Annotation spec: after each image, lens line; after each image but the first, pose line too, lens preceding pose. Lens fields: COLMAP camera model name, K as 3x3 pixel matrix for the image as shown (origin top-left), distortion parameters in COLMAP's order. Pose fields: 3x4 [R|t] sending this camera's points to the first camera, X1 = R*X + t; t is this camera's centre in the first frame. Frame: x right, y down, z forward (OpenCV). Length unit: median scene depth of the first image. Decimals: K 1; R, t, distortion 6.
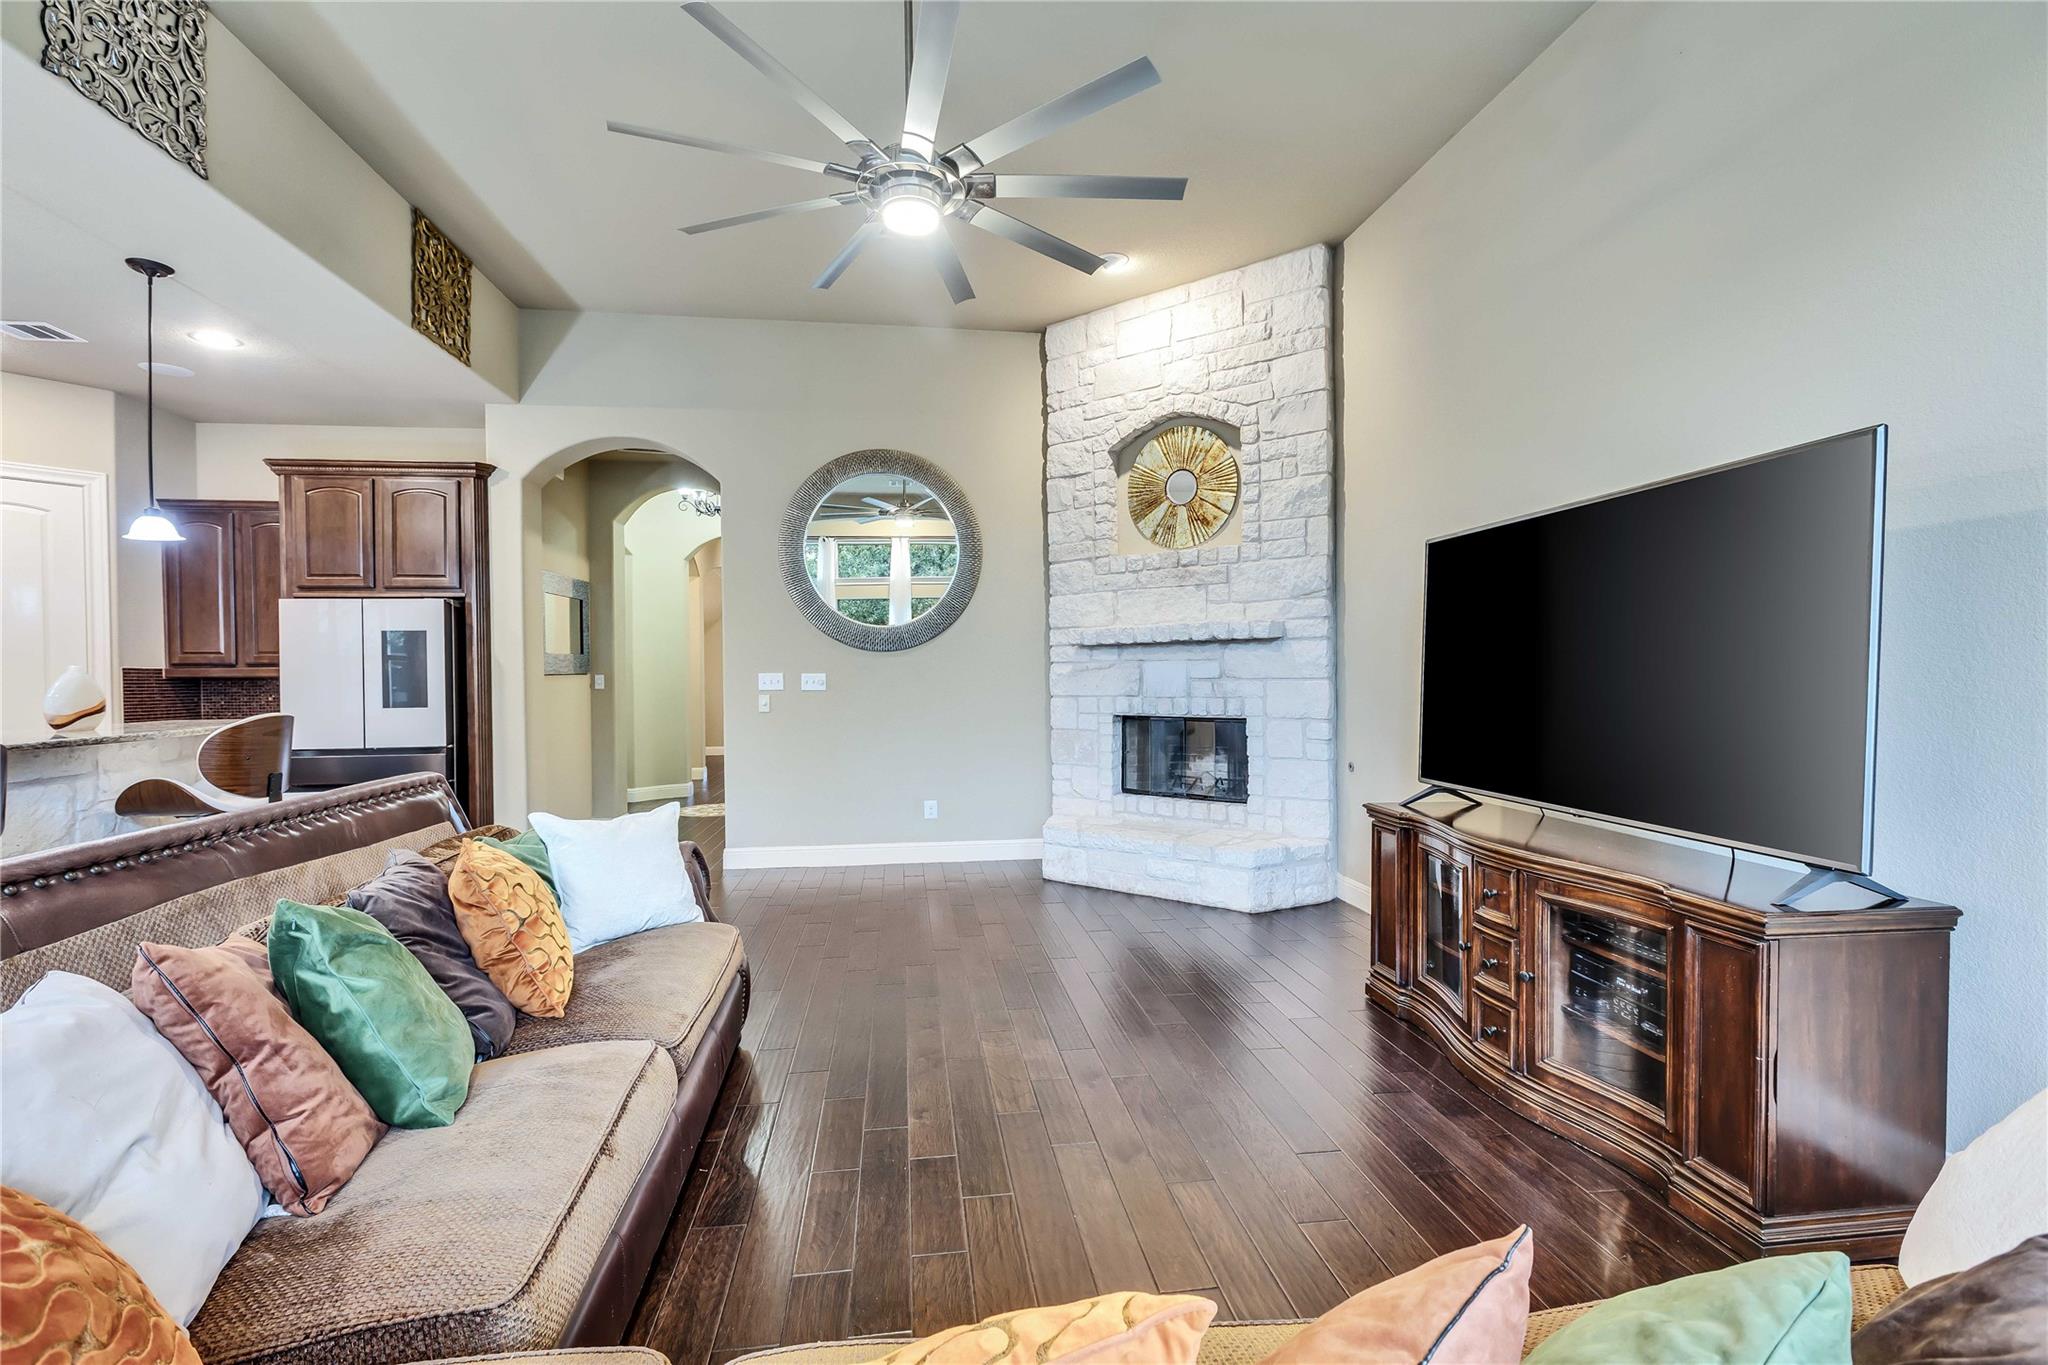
lens RADIAL K [[889.7, 0, 1017.3], [0, 889.7, 680.5], [0, 0, 1]] dist [0.001834, 0.000137]
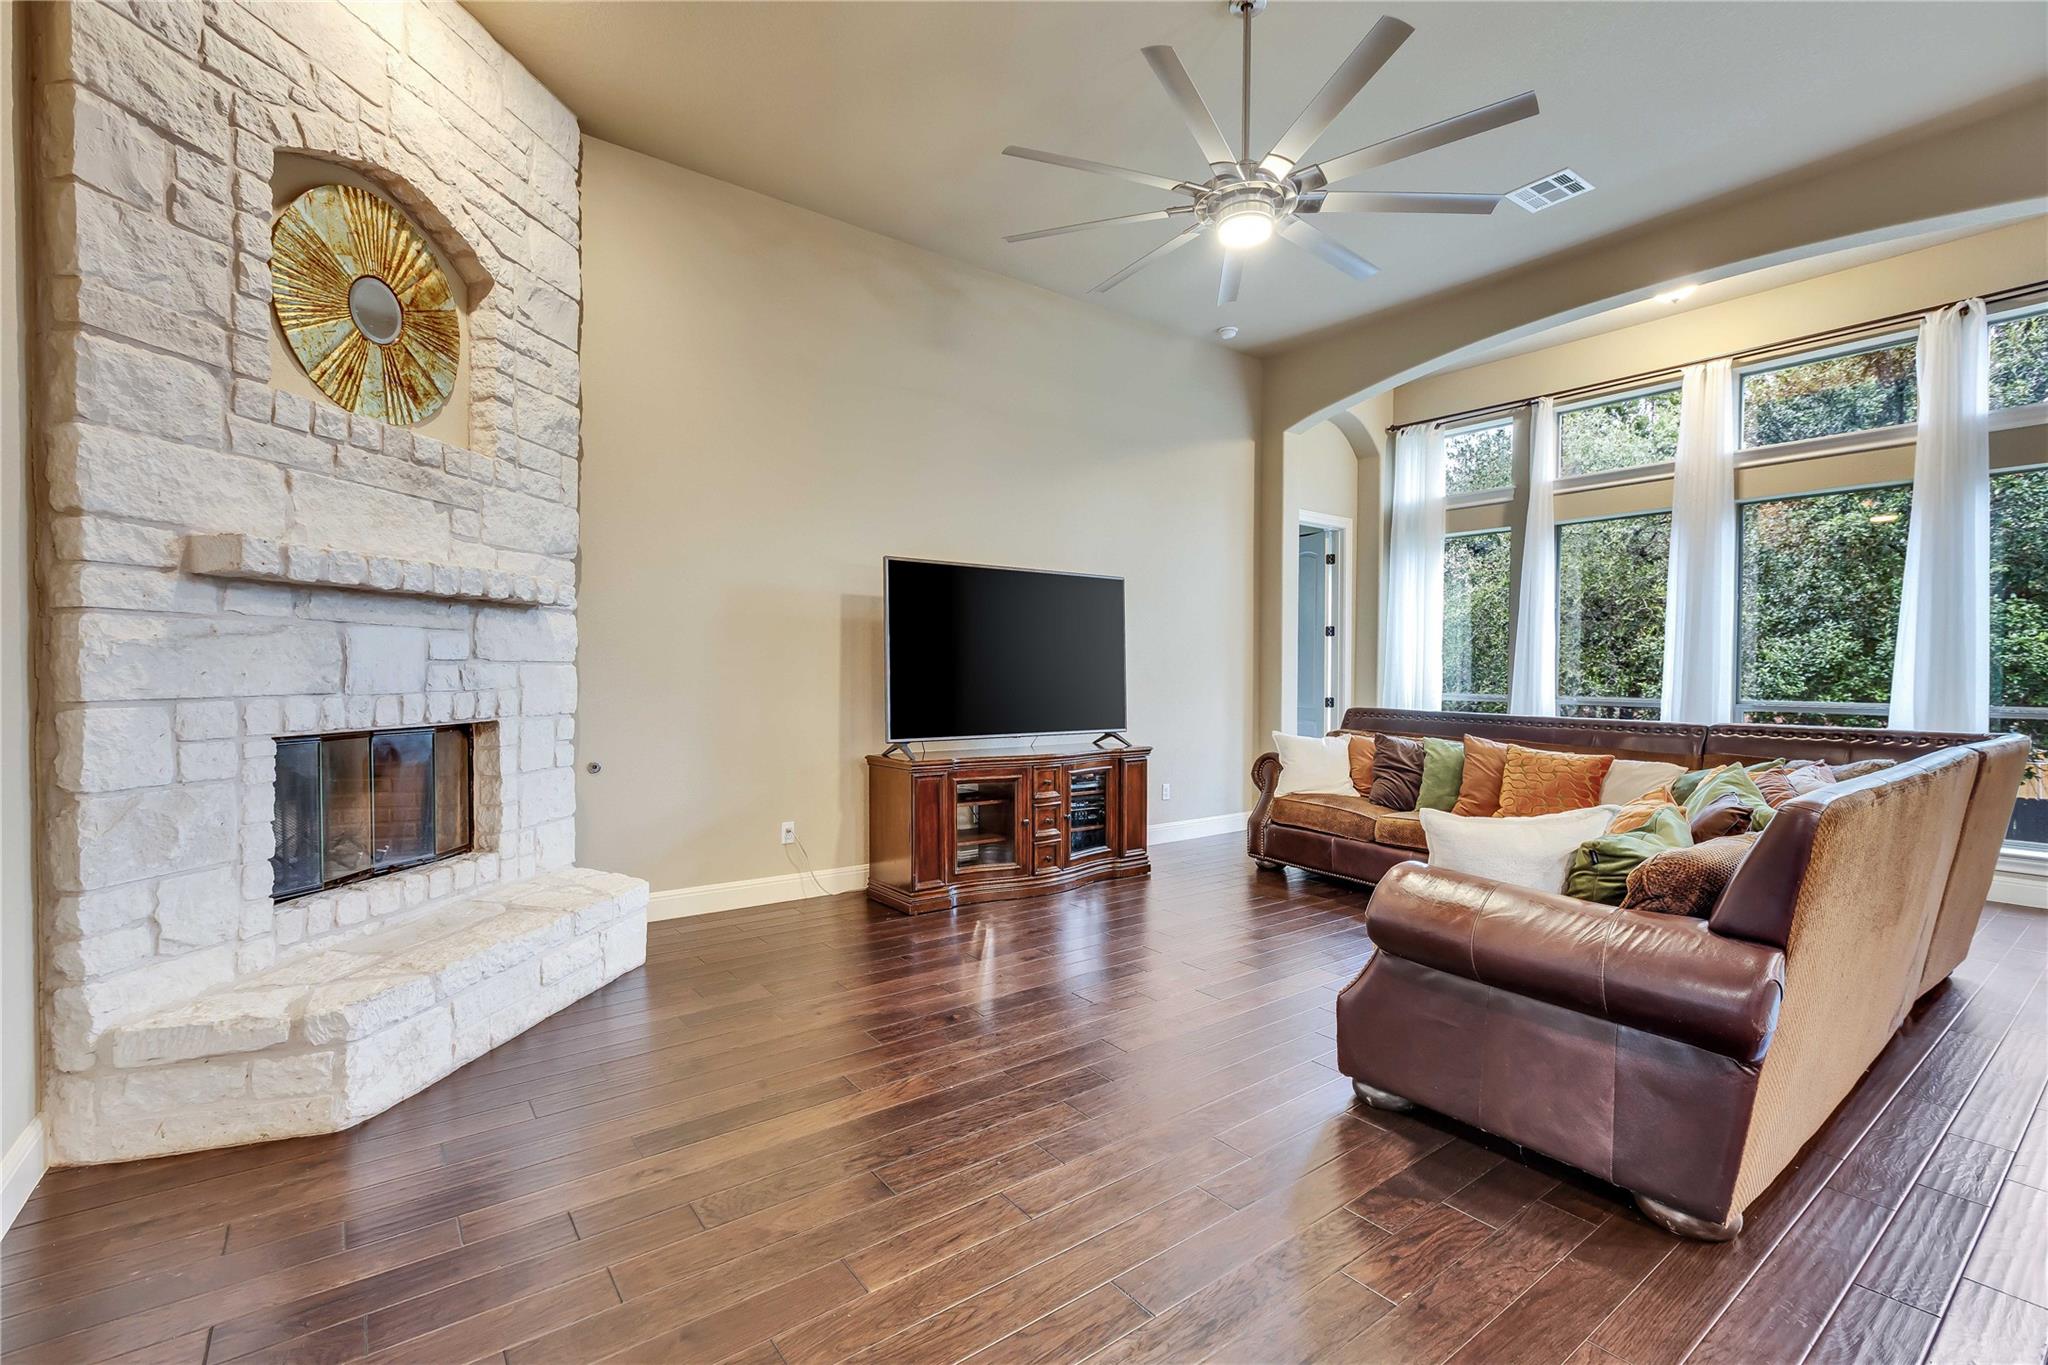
lens RADIAL K [[889.7, 0, 1017.3], [0, 889.7, 680.5], [0, 0, 1]] dist [0.001834, 0.000137]
pose [[-0.486612, -0.005197, 0.873603, -0.530545], [0.008354, 0.999909, 0.010602, 0.008392], [-0.873578, 0.012457, -0.486524, 1.006856]]
